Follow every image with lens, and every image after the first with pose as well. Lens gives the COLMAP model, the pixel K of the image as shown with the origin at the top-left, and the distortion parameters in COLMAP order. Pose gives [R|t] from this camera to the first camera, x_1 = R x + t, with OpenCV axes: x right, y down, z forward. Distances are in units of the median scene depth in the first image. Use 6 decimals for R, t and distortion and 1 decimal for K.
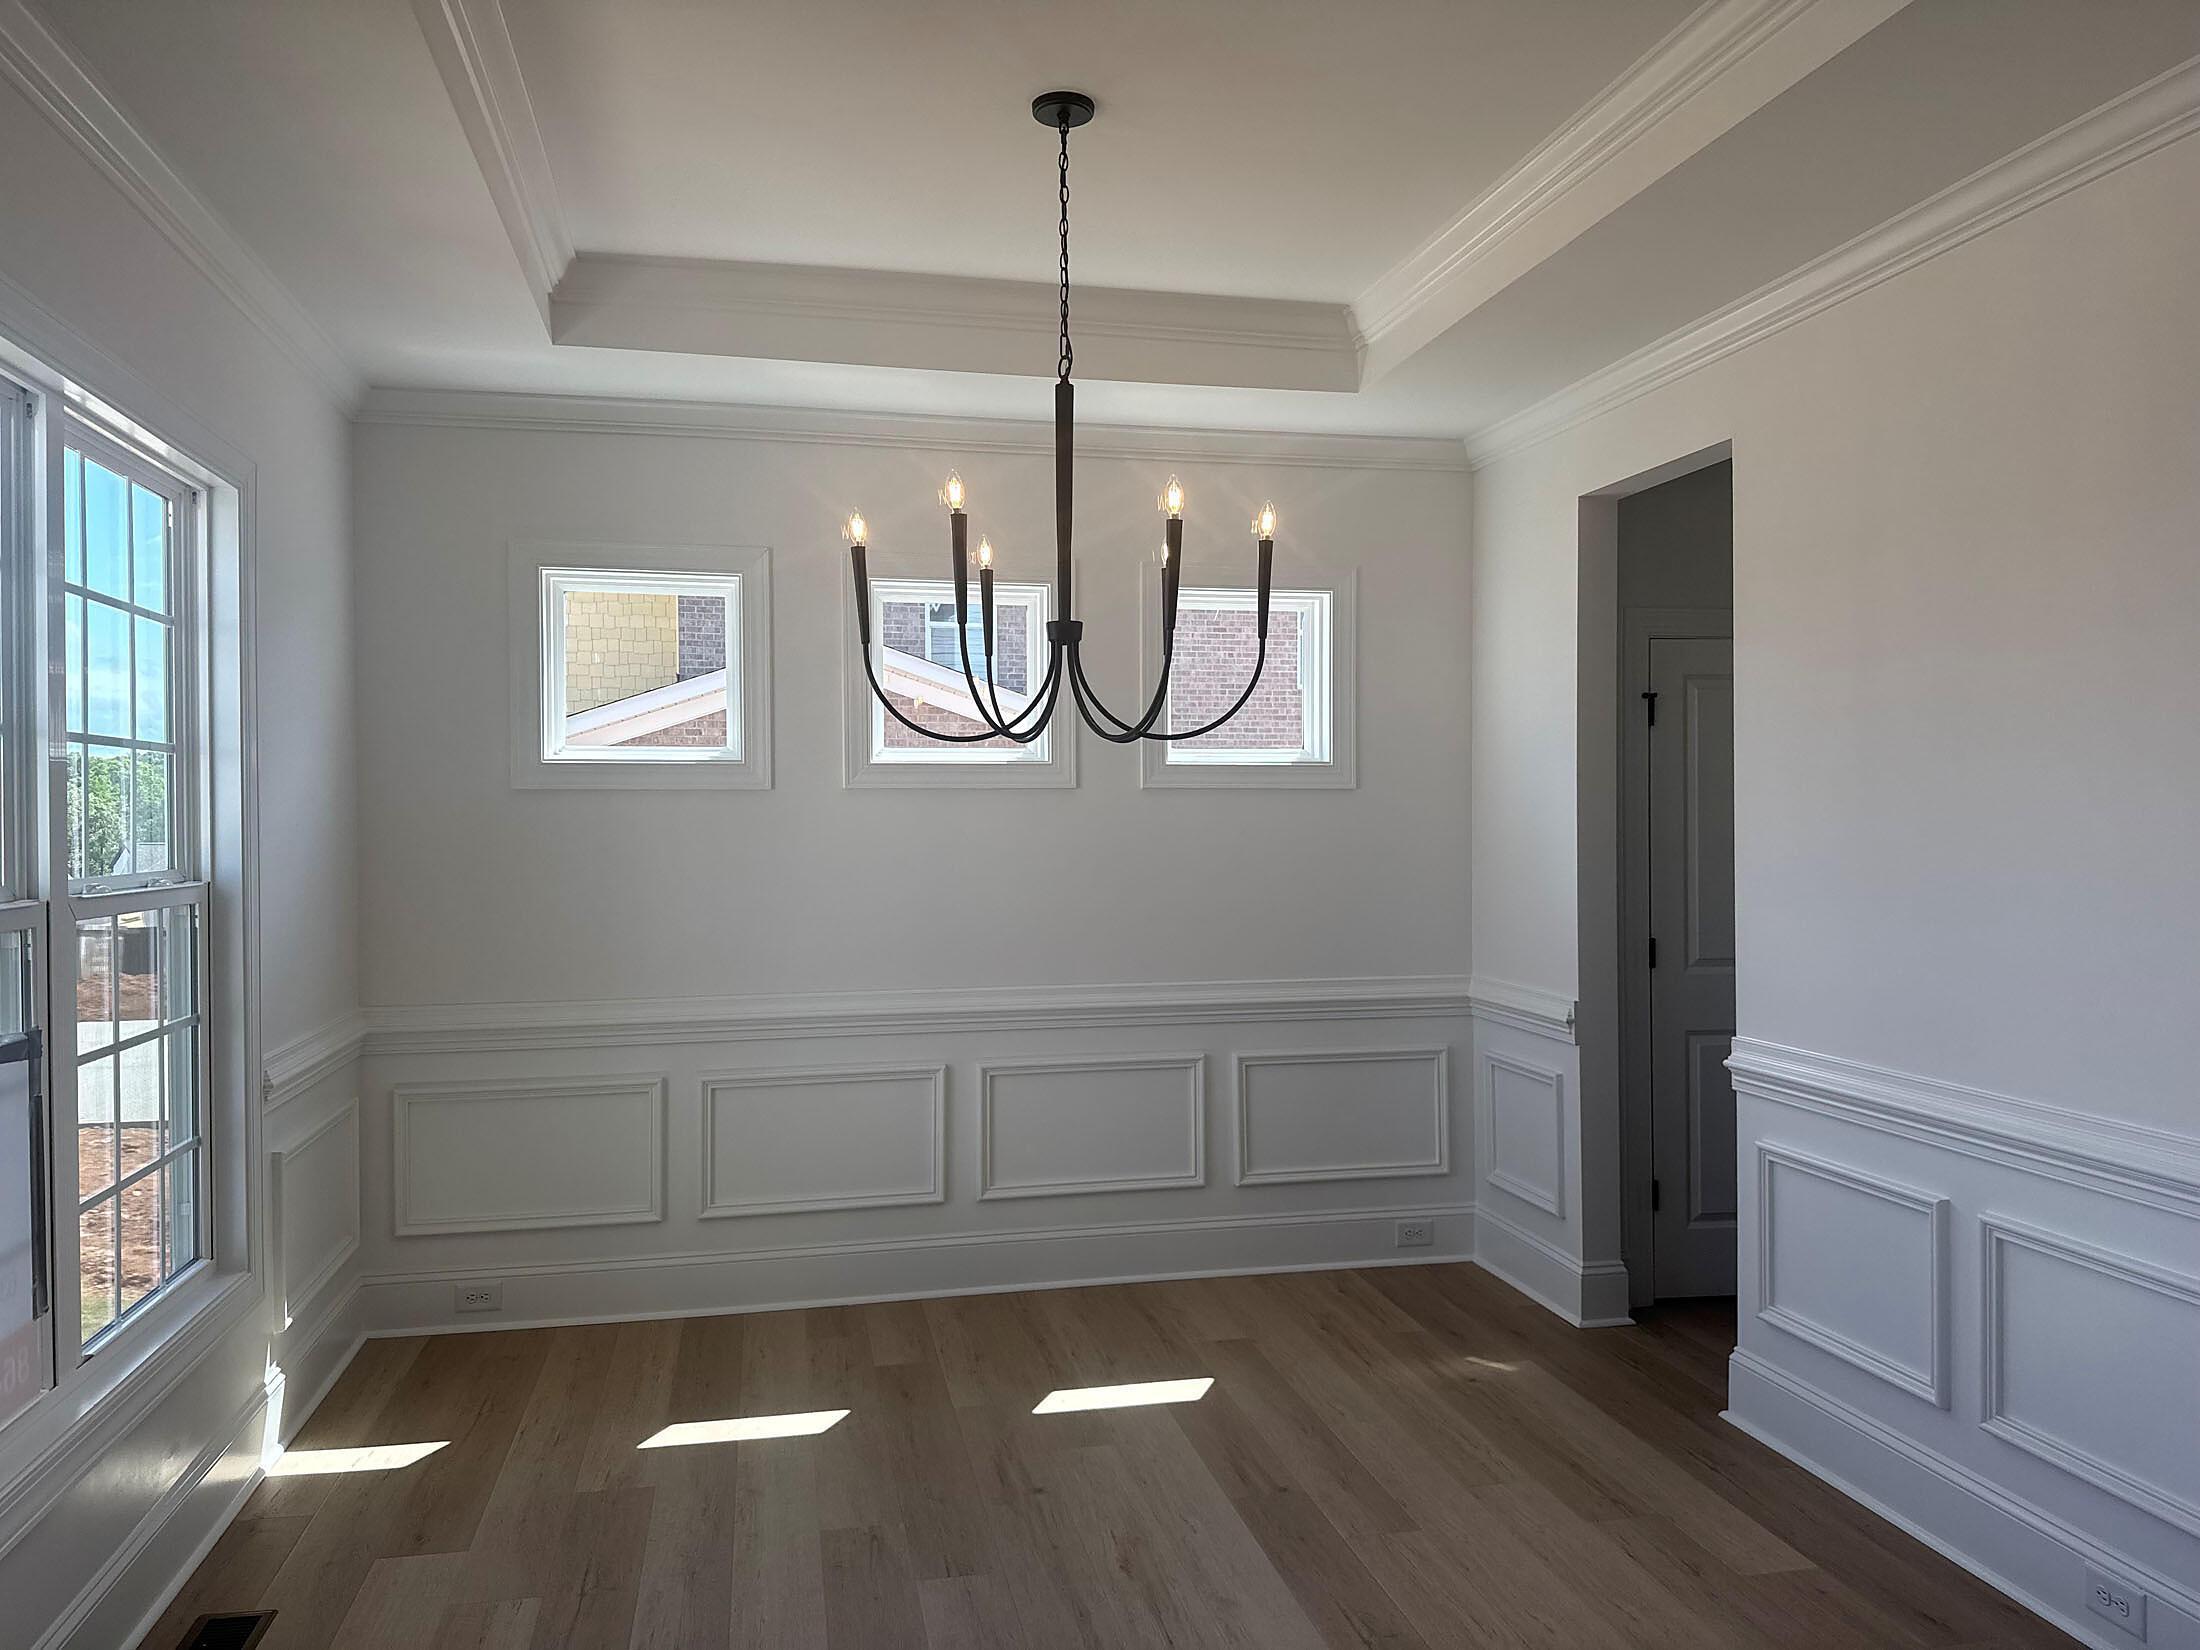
lens RADIAL K [[1551.9, 0, 1100.0], [0, 1551.9, 825.0], [0, 0, 1]] dist [0.093511, -0.129932]
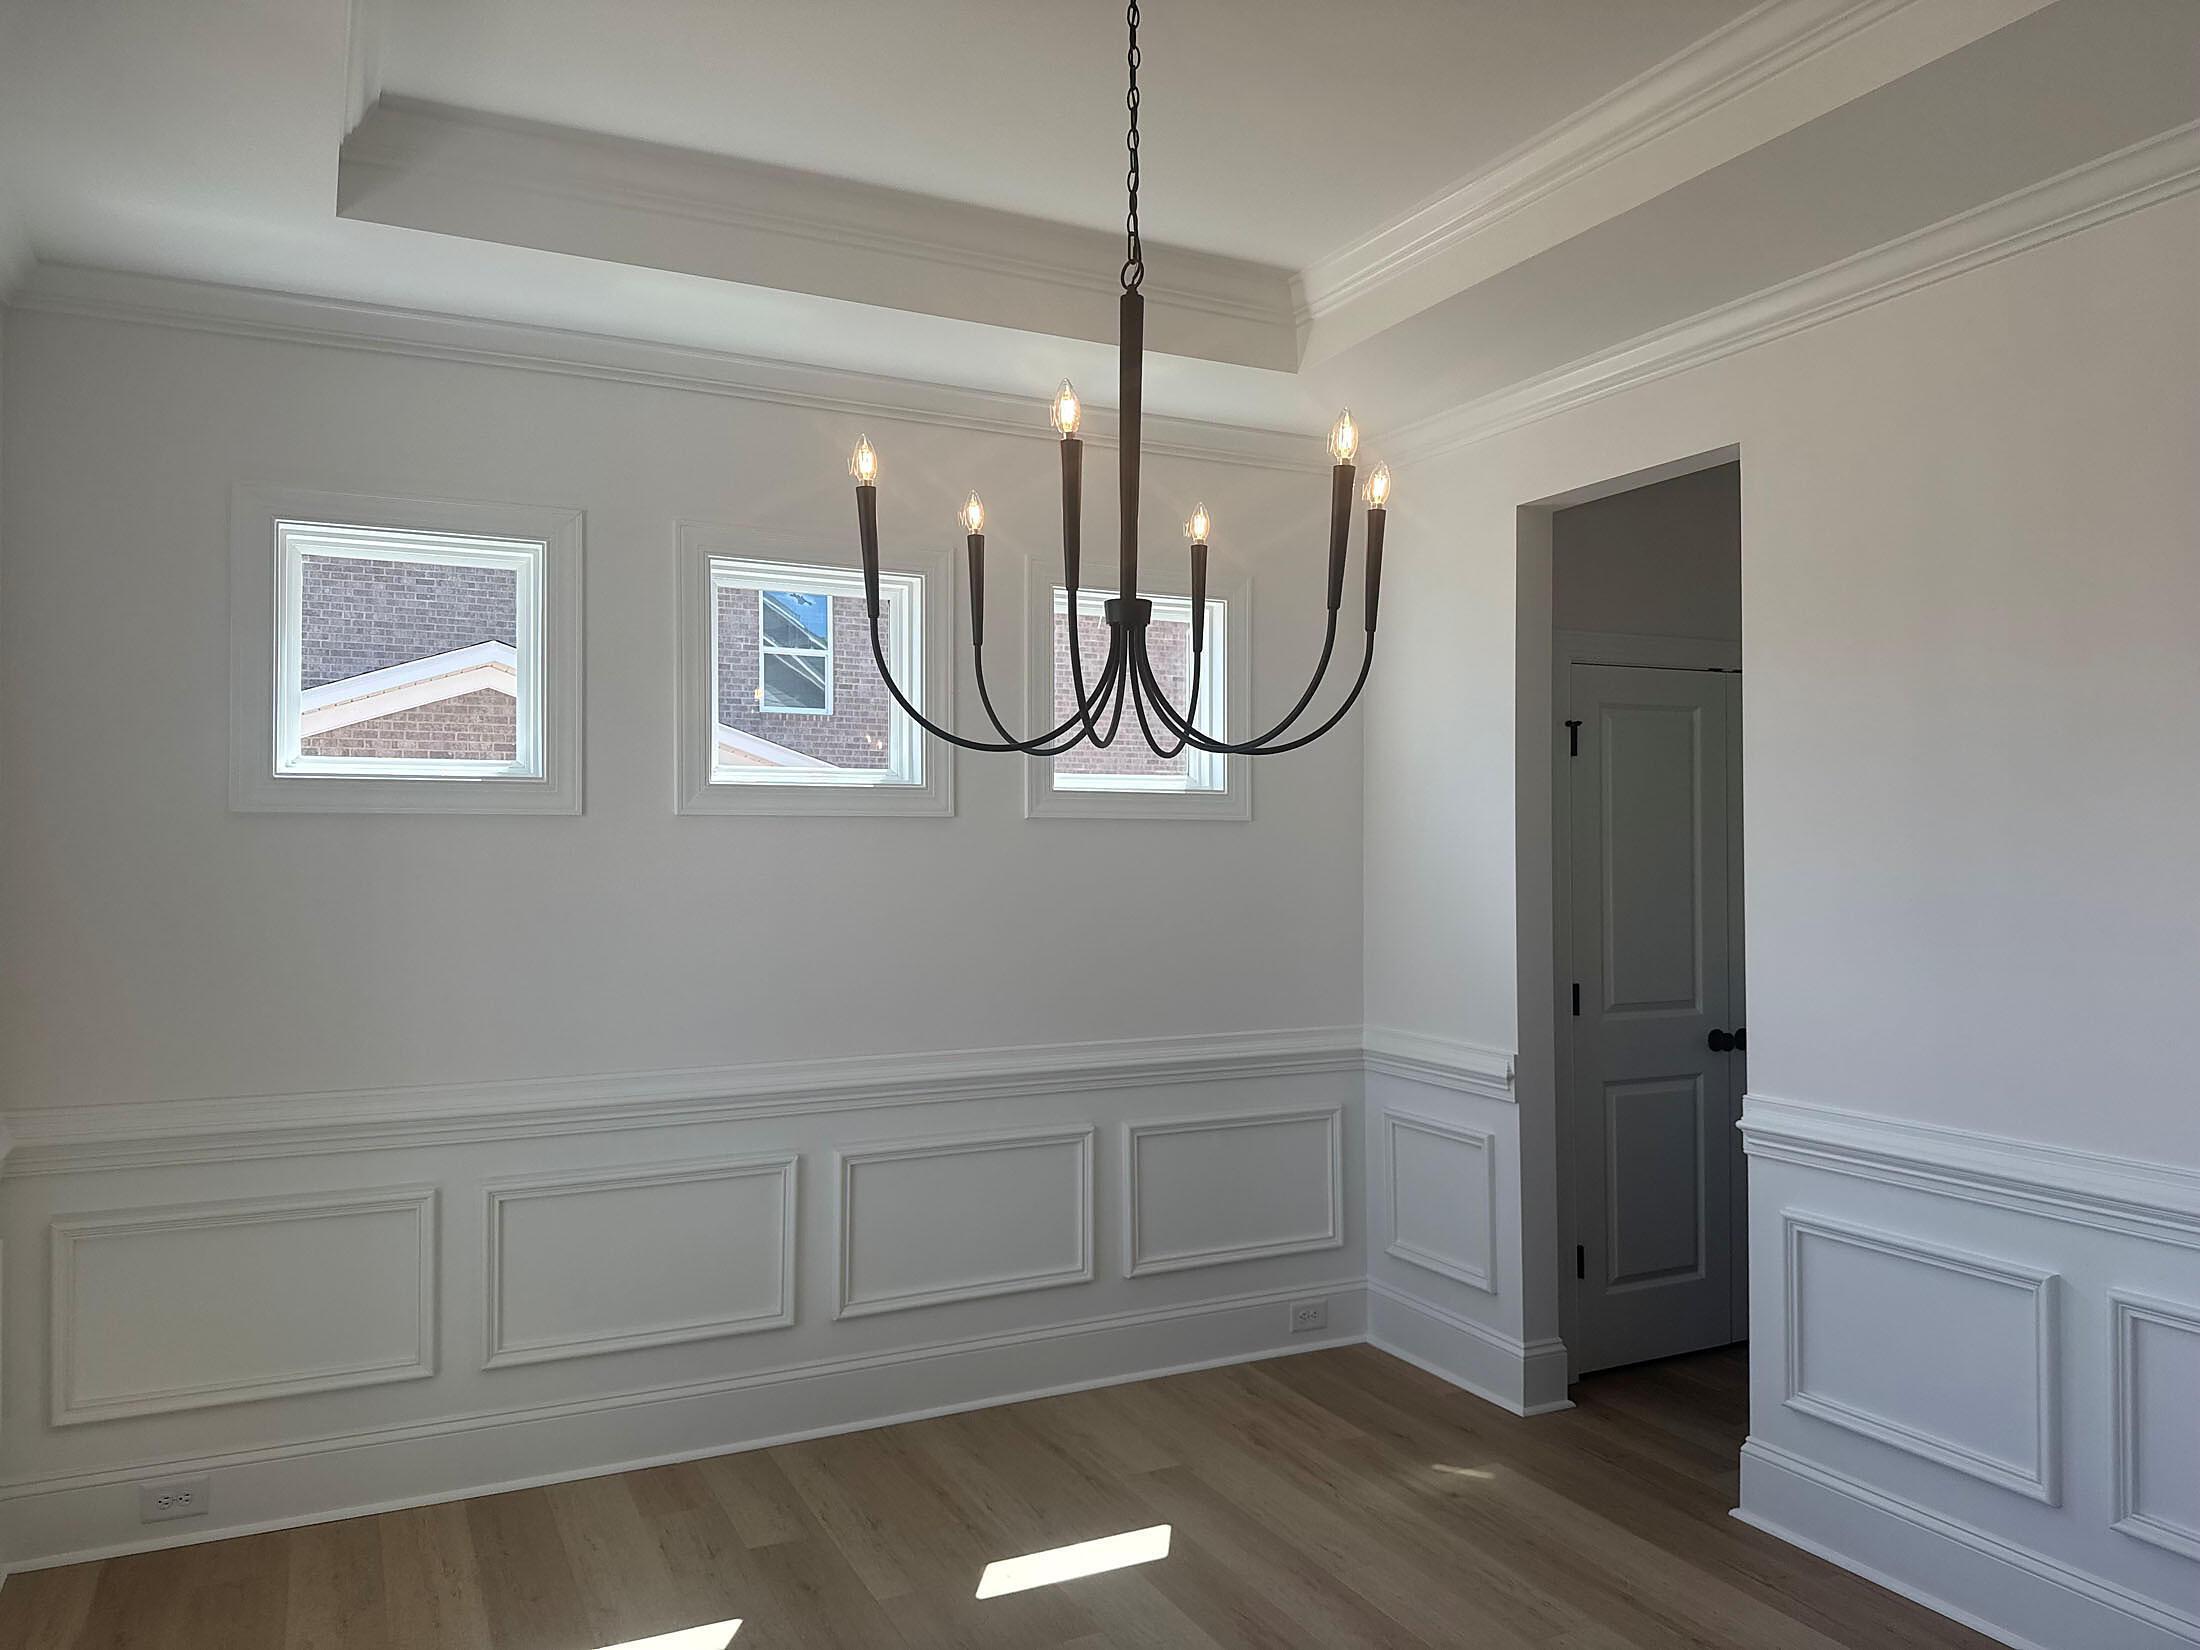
lens RADIAL K [[1567.7, 0, 1109.3], [0, 1567.7, 822.1], [0, 0, 1]] dist [0.040332, -0.048264]
pose [[0.969719, 0.007729, 0.244102, -0.150899], [-0.001976, 0.999715, -0.023803, -0.000778], [-0.244216, 0.022600, 0.969457, 0.166699]]
